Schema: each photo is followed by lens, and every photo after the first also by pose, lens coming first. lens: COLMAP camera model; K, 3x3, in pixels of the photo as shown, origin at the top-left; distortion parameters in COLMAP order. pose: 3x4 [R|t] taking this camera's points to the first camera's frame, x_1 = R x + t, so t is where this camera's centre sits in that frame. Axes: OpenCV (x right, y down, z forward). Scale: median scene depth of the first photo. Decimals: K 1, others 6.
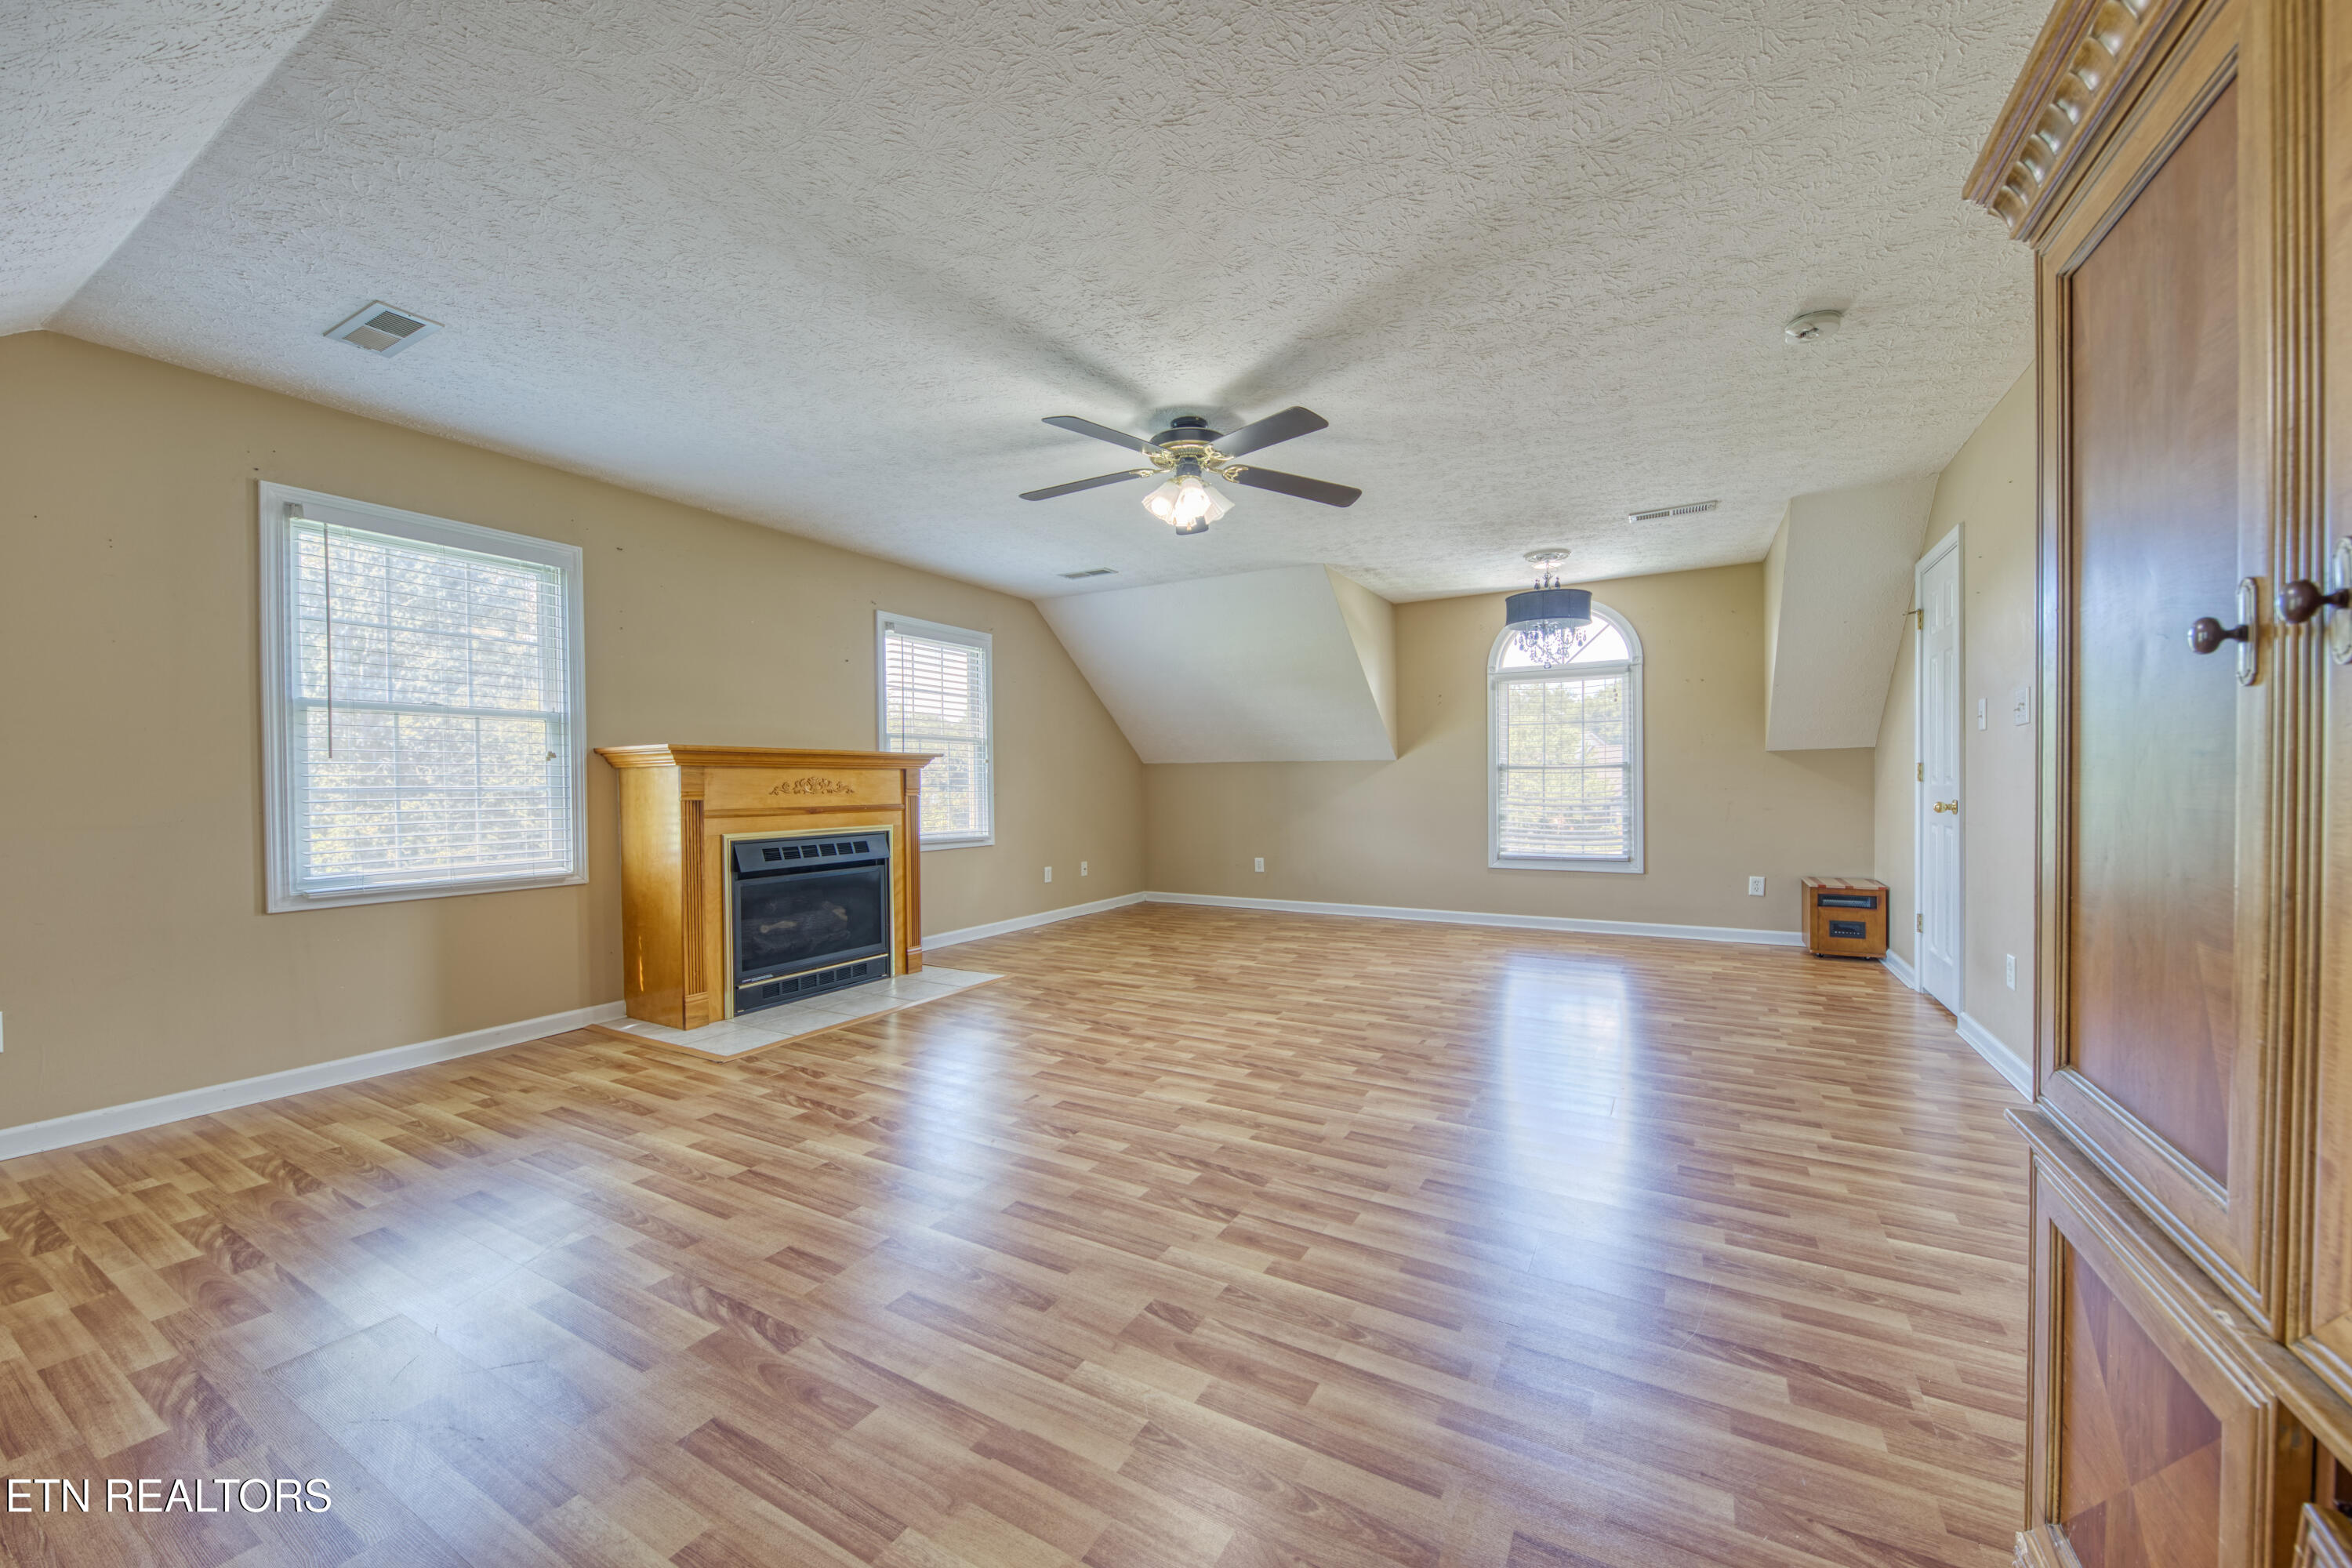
lens RADIAL K [[819.0, 0, 1114.7], [0, 819.0, 794.5], [0, 0, 1]] dist [0.001244, -0.005743]
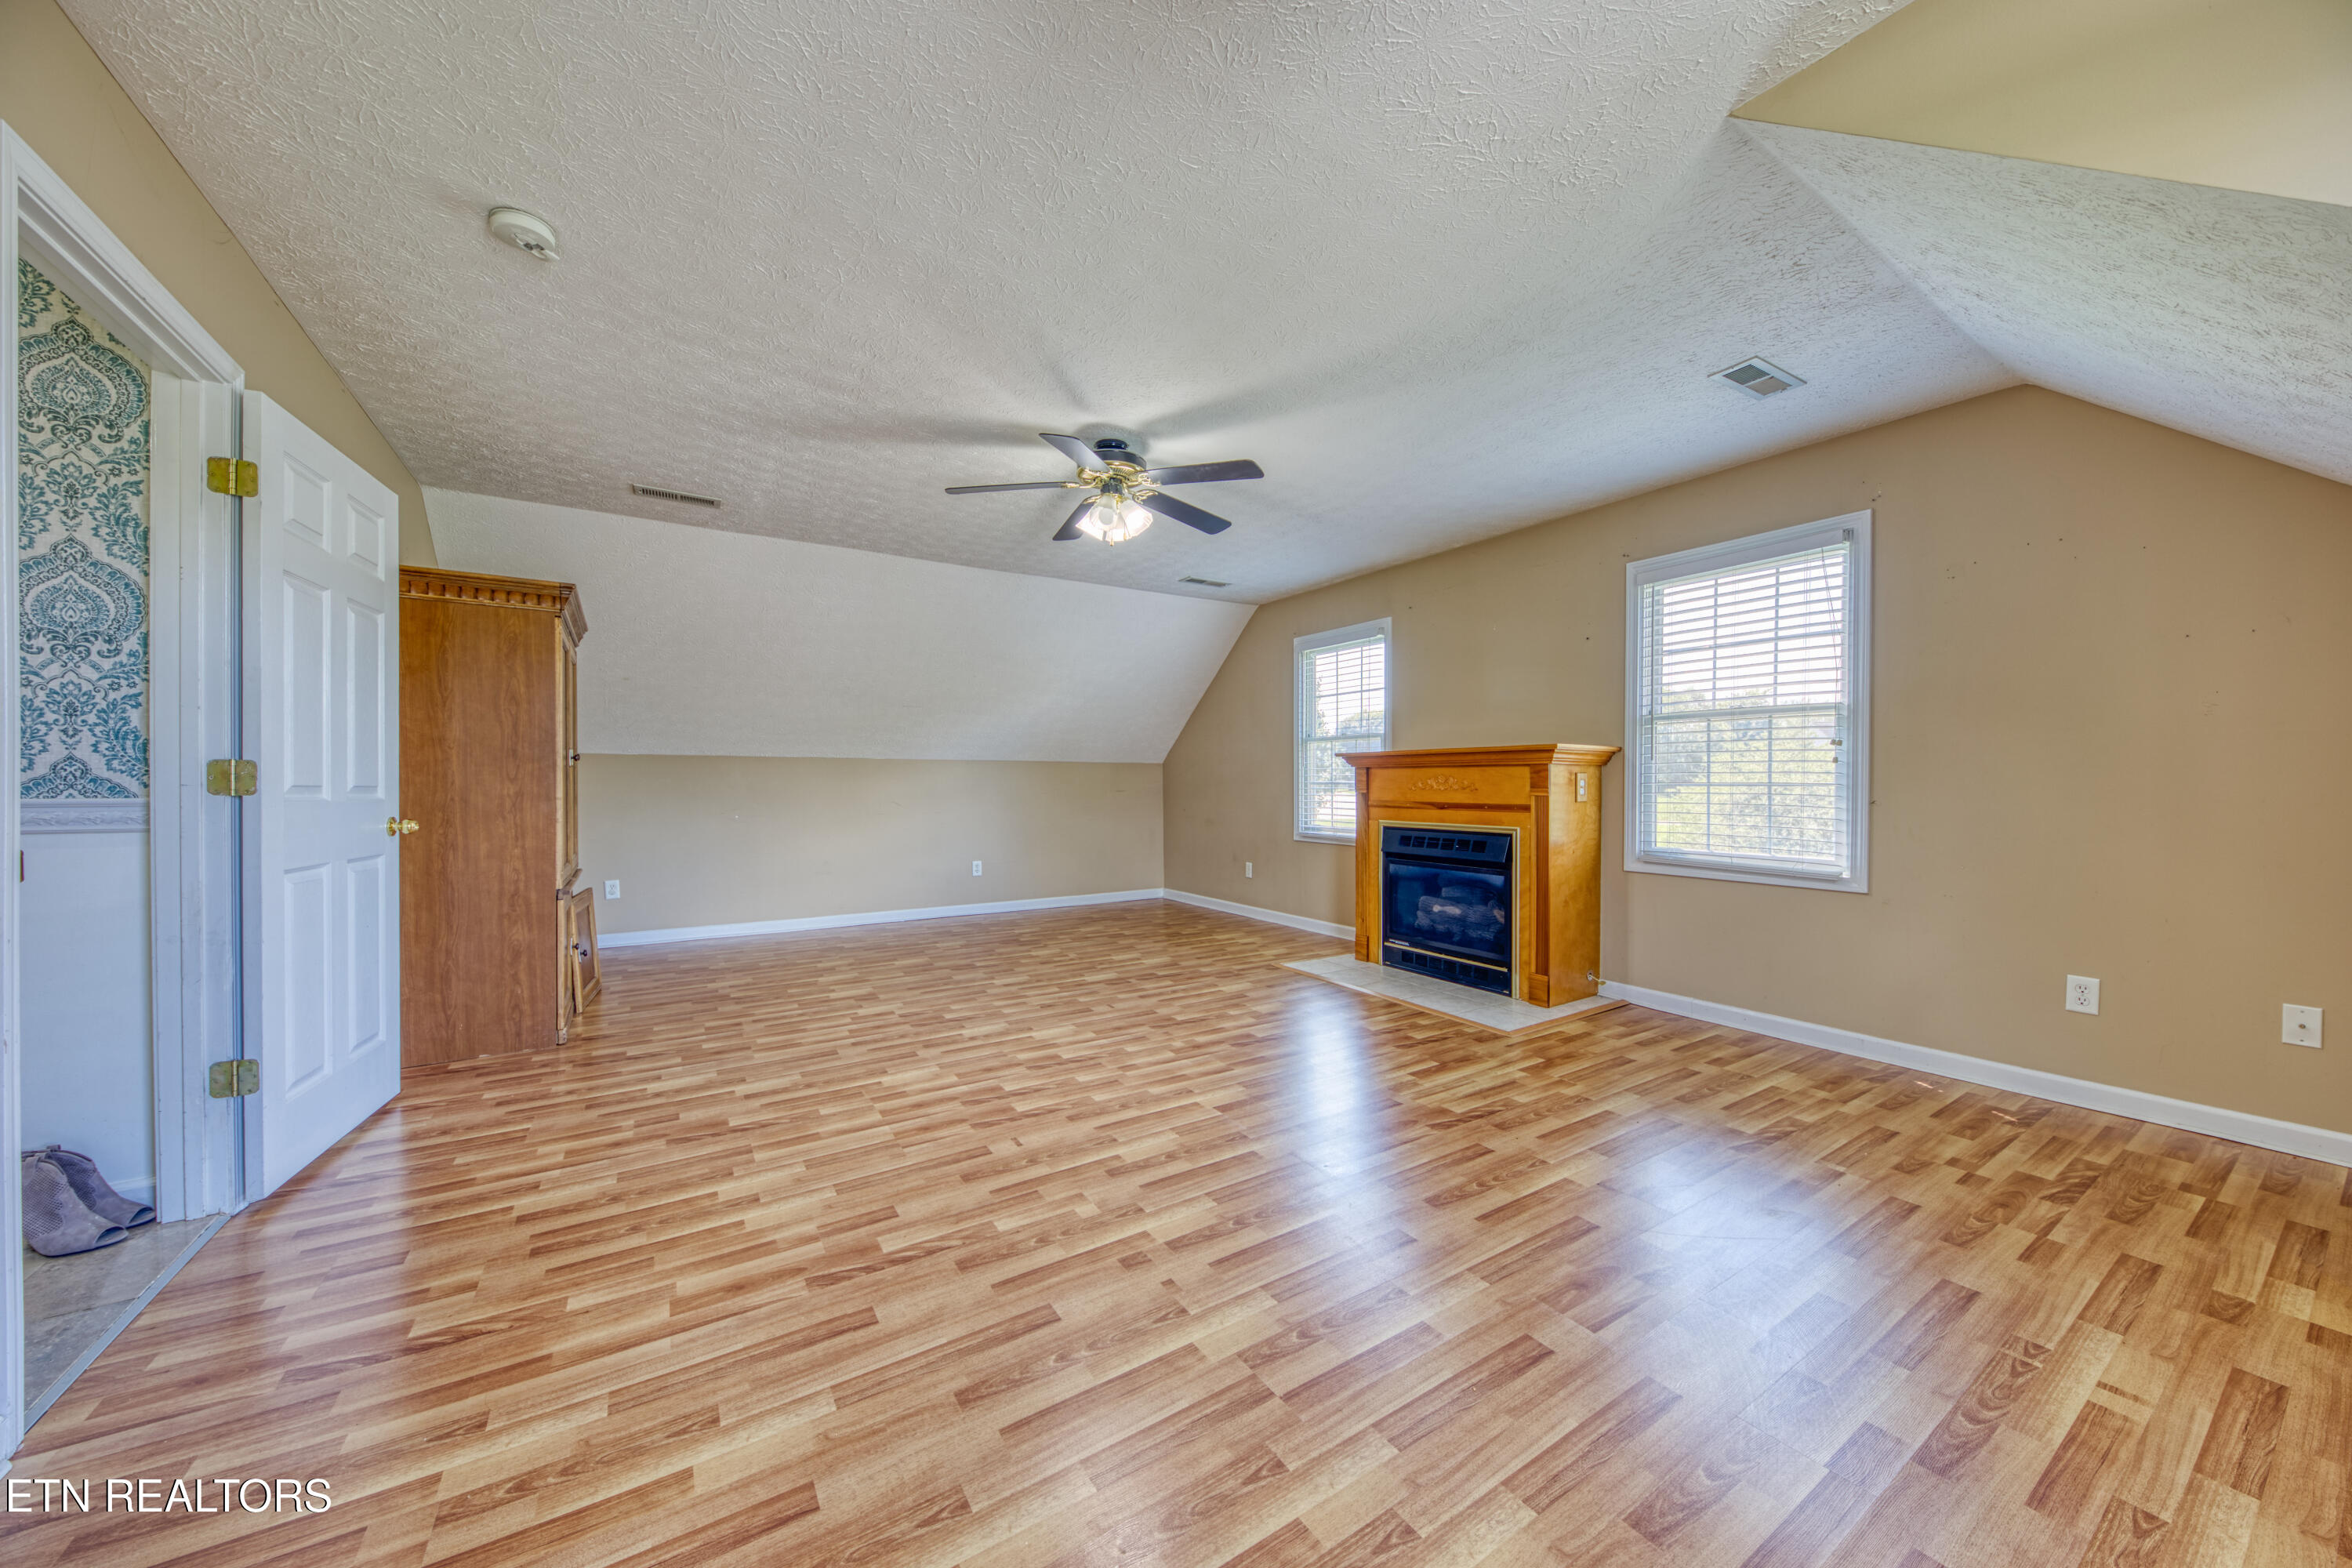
lens RADIAL K [[812.6, 0, 1138.3], [0, 812.6, 786.5], [0, 0, 1]] dist [-0.000006, -0.003411]
pose [[-0.417183, 0.013349, -0.908724, 0.991970], [-0.008730, 0.999787, 0.018694, -0.029770], [0.908780, 0.015732, -0.416978, 1.403735]]
